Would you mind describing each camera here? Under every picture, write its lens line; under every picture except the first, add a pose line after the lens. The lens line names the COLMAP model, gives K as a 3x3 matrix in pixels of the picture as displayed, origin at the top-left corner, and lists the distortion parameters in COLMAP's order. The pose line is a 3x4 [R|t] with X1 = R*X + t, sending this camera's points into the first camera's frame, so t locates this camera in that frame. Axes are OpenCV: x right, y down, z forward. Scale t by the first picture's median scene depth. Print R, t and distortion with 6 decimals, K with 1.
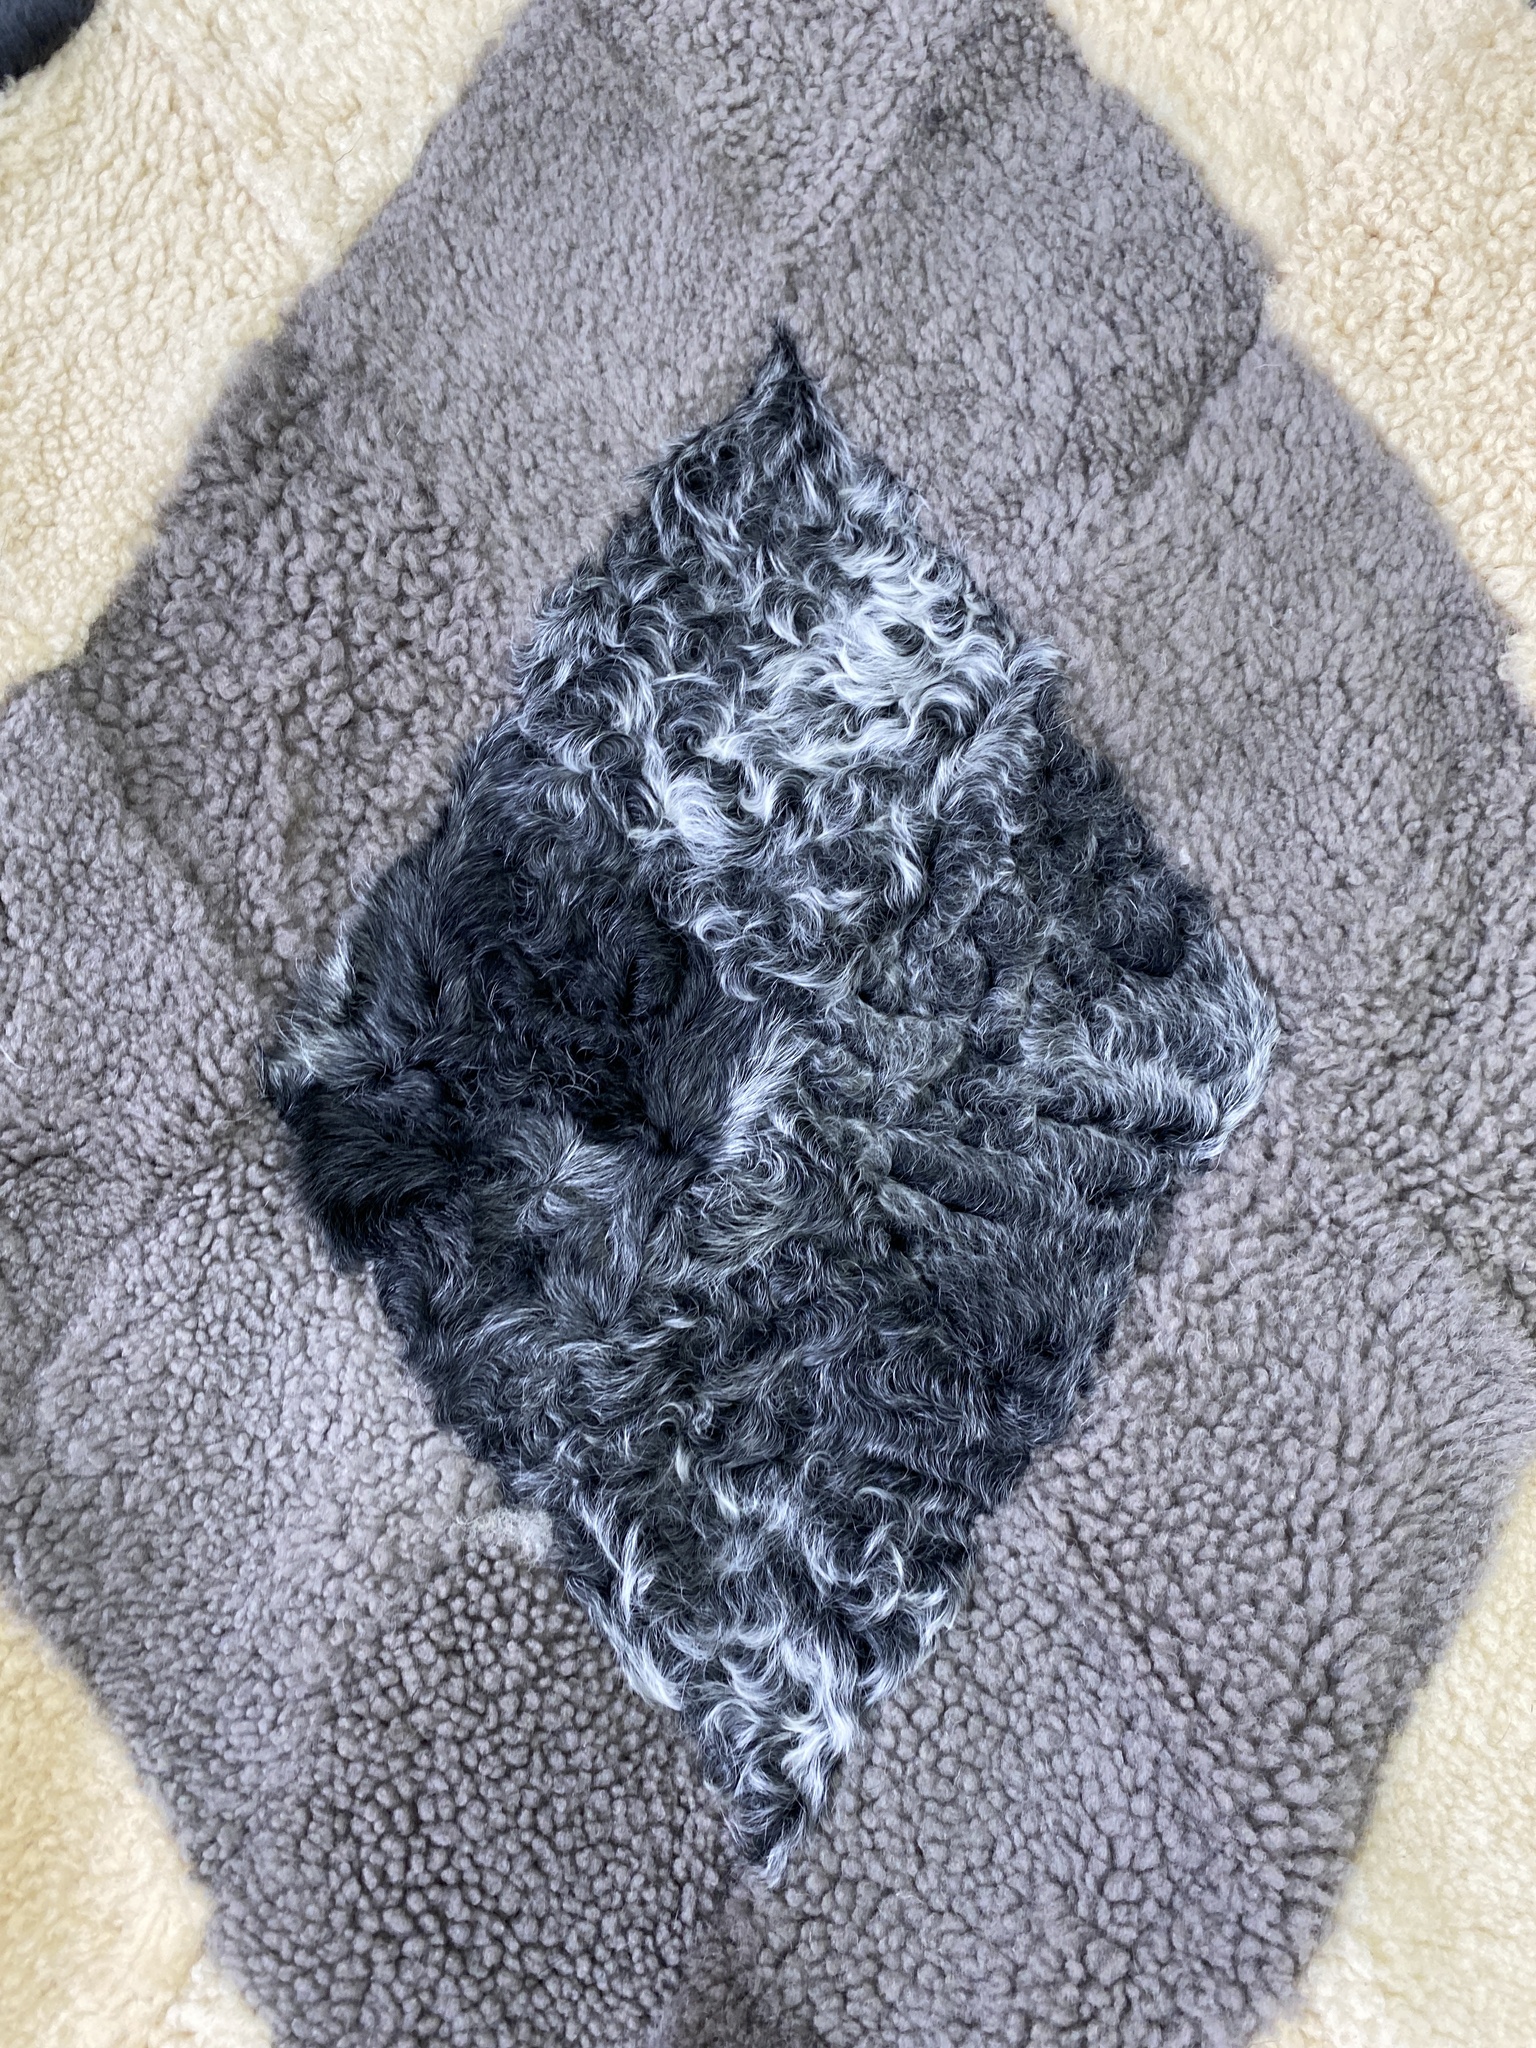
lens RADIAL K [[1539.1, 0, 752.8], [0, 1539.1, 1029.6], [0, 0, 1]] dist [0.029349, -0.029471]
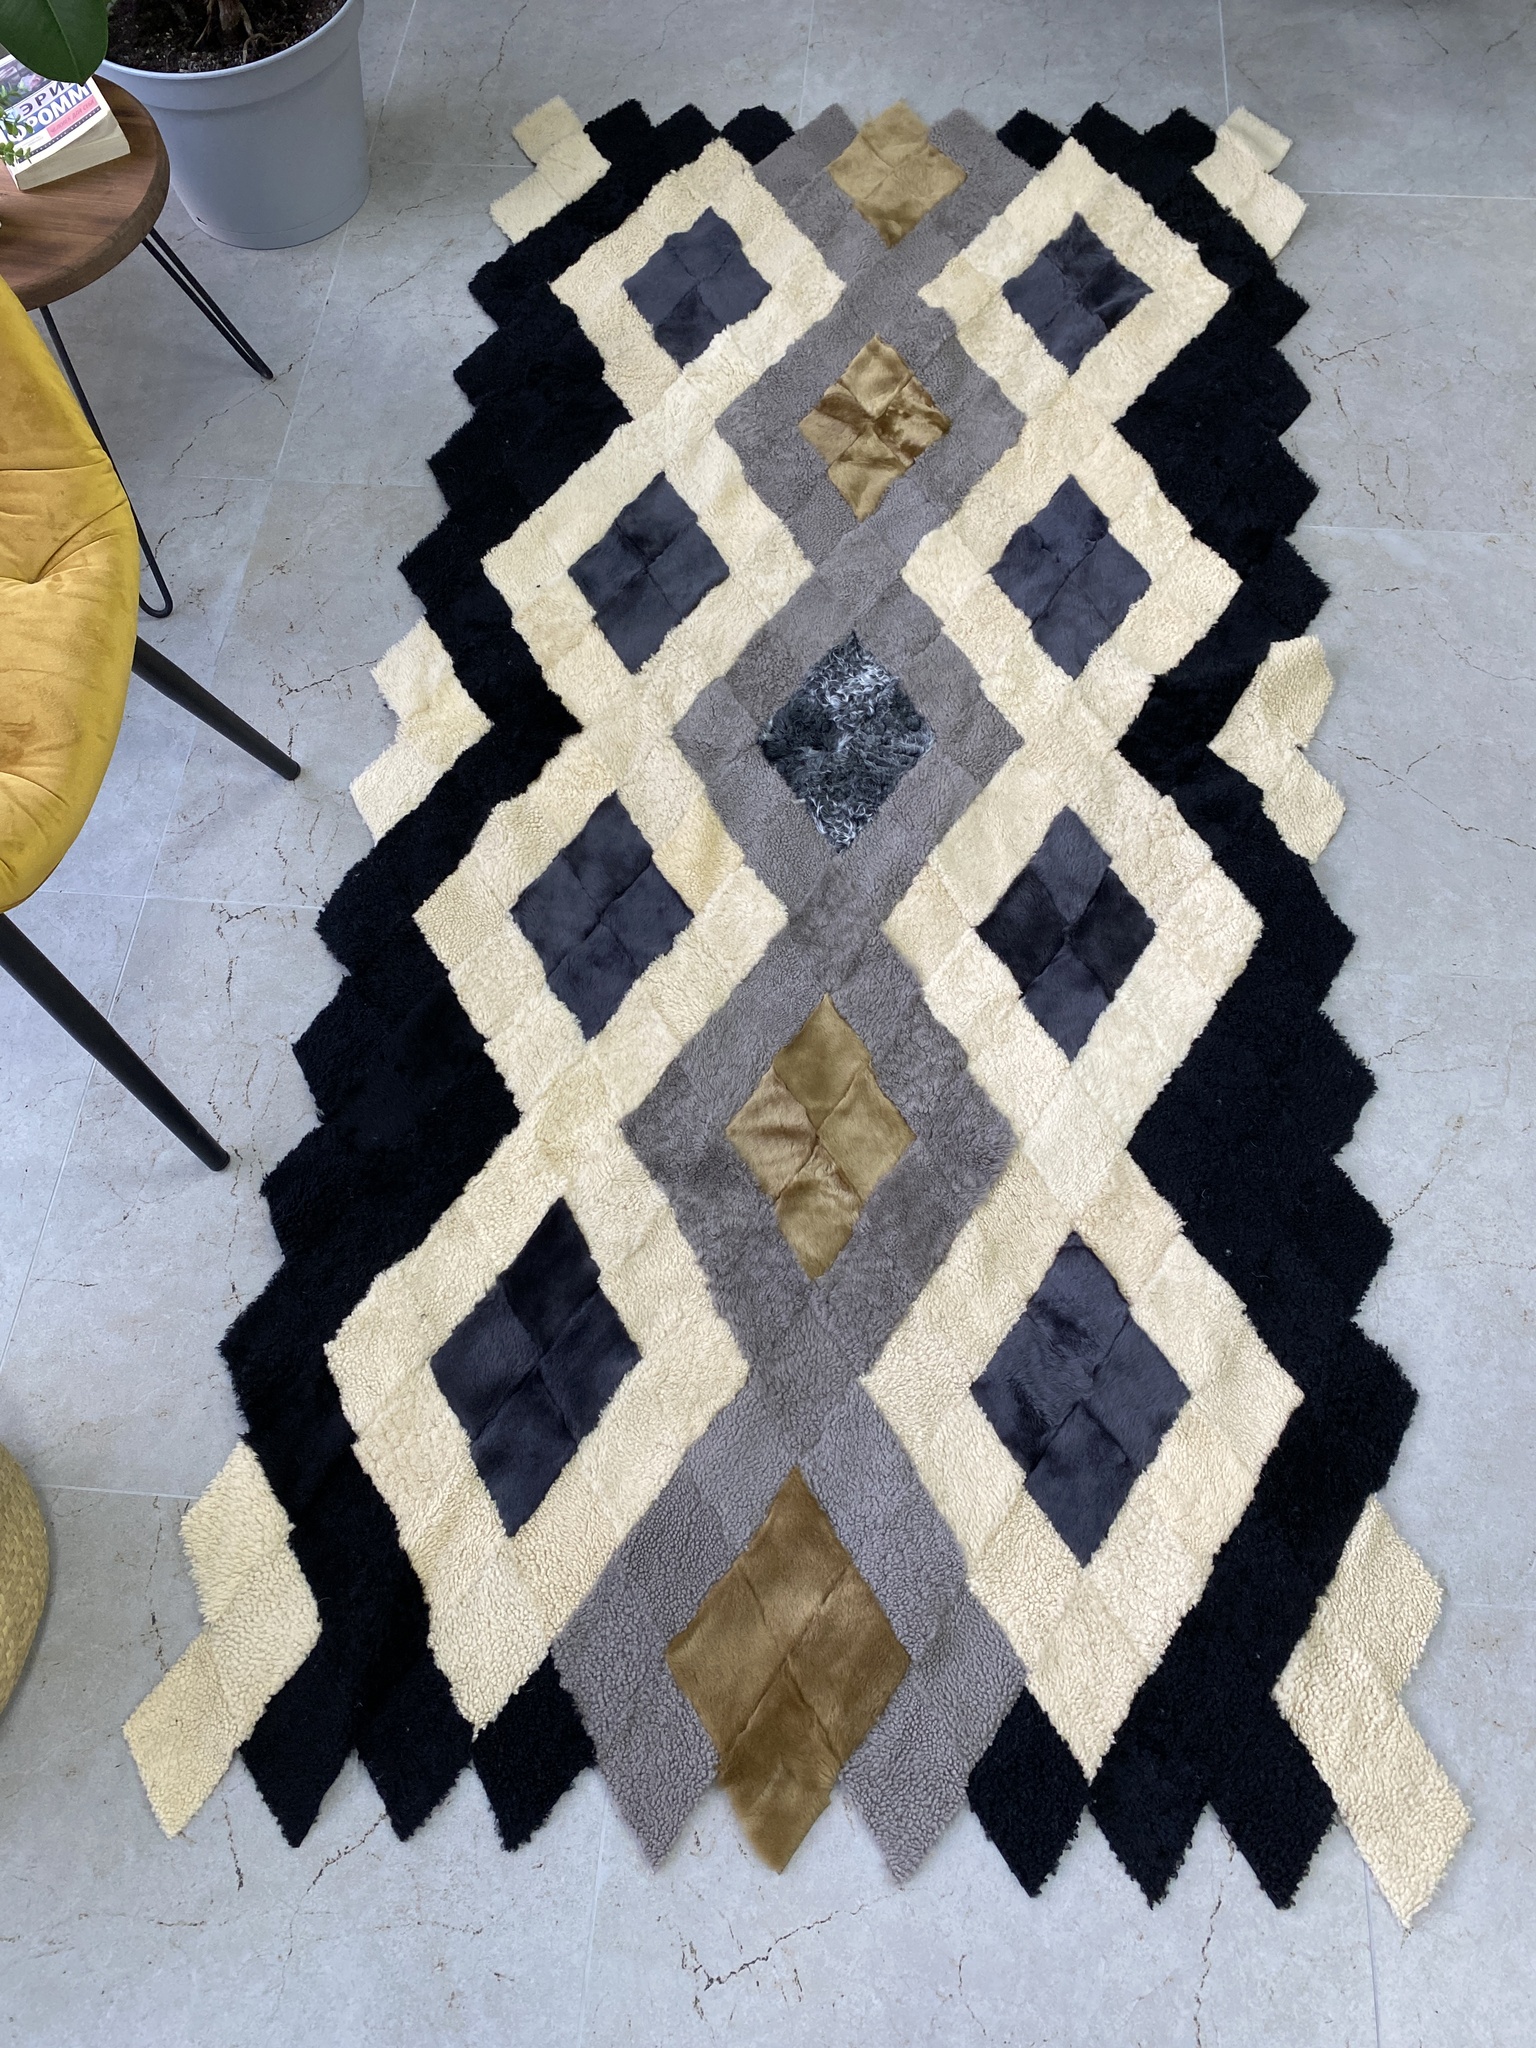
lens RADIAL K [[1539.1, 0, 766.8], [0, 1539.1, 1017.3], [0, 0, 1]] dist [0.029349, -0.029471]
pose [[0.997825, 0.047956, -0.045223, 0.027057], [-0.059753, 0.947740, -0.313398, 2.773769], [0.027830, 0.315419, 0.948544, -4.047666]]
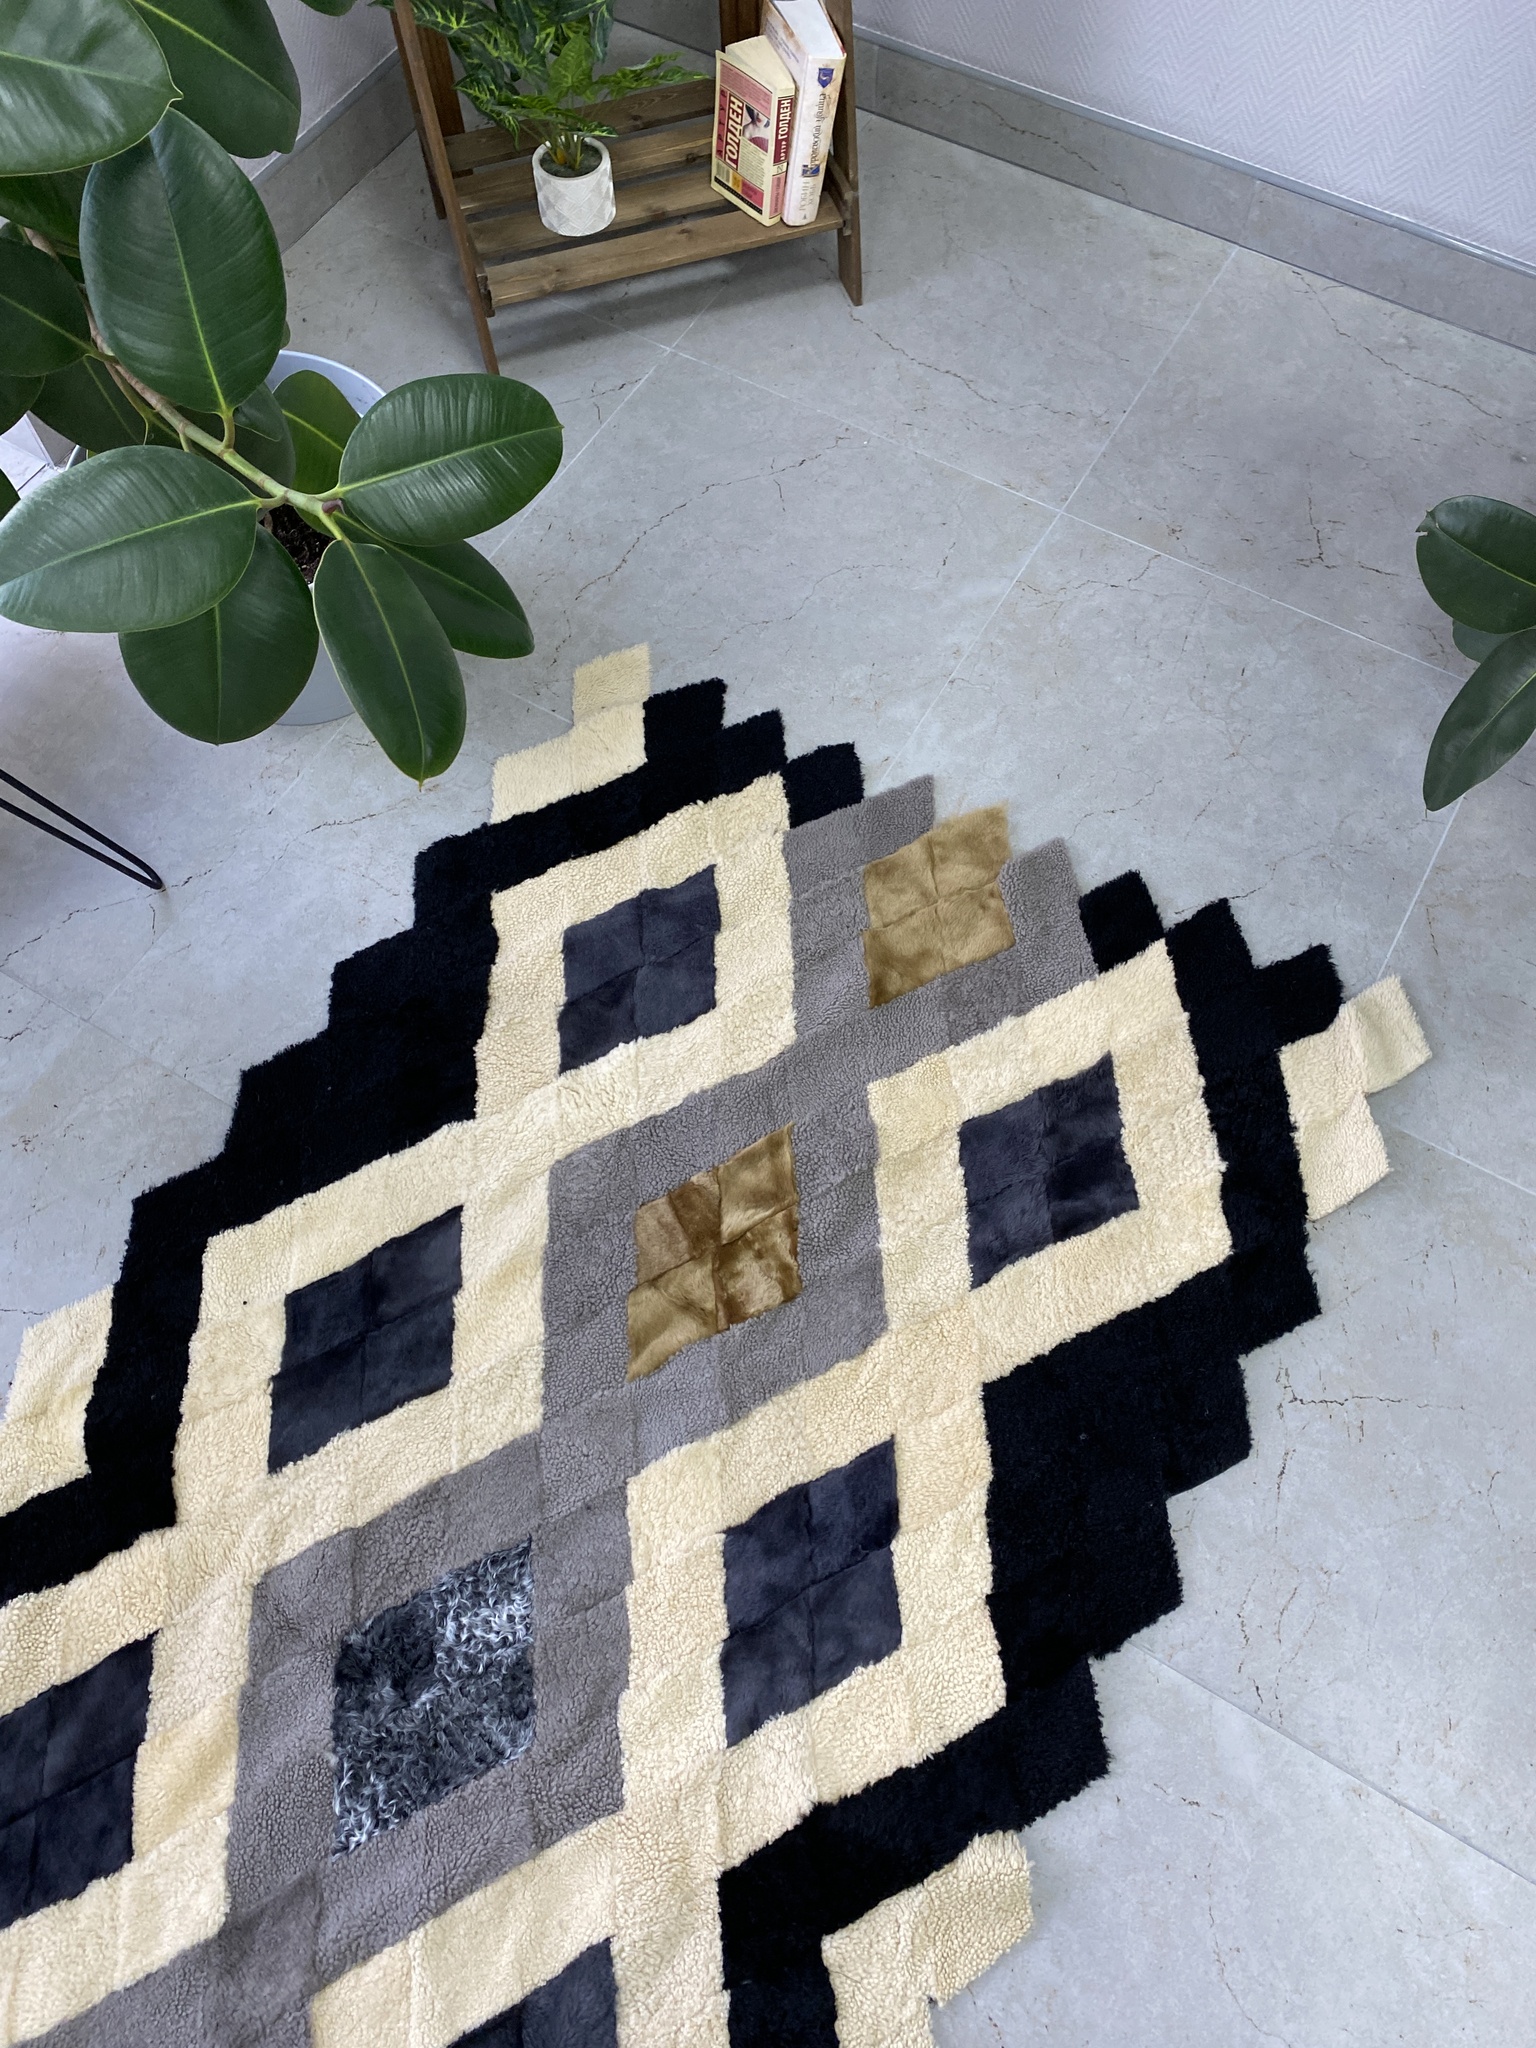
lens RADIAL K [[1539.1, 0, 762.7], [0, 1539.1, 1023.6], [0, 0, 1]] dist [0.029349, -0.029471]
pose [[0.871498, 0.438107, -0.220351, 1.001912], [-0.485194, 0.835600, -0.257603, -0.924113], [0.071268, 0.331413, 0.940790, -3.899420]]
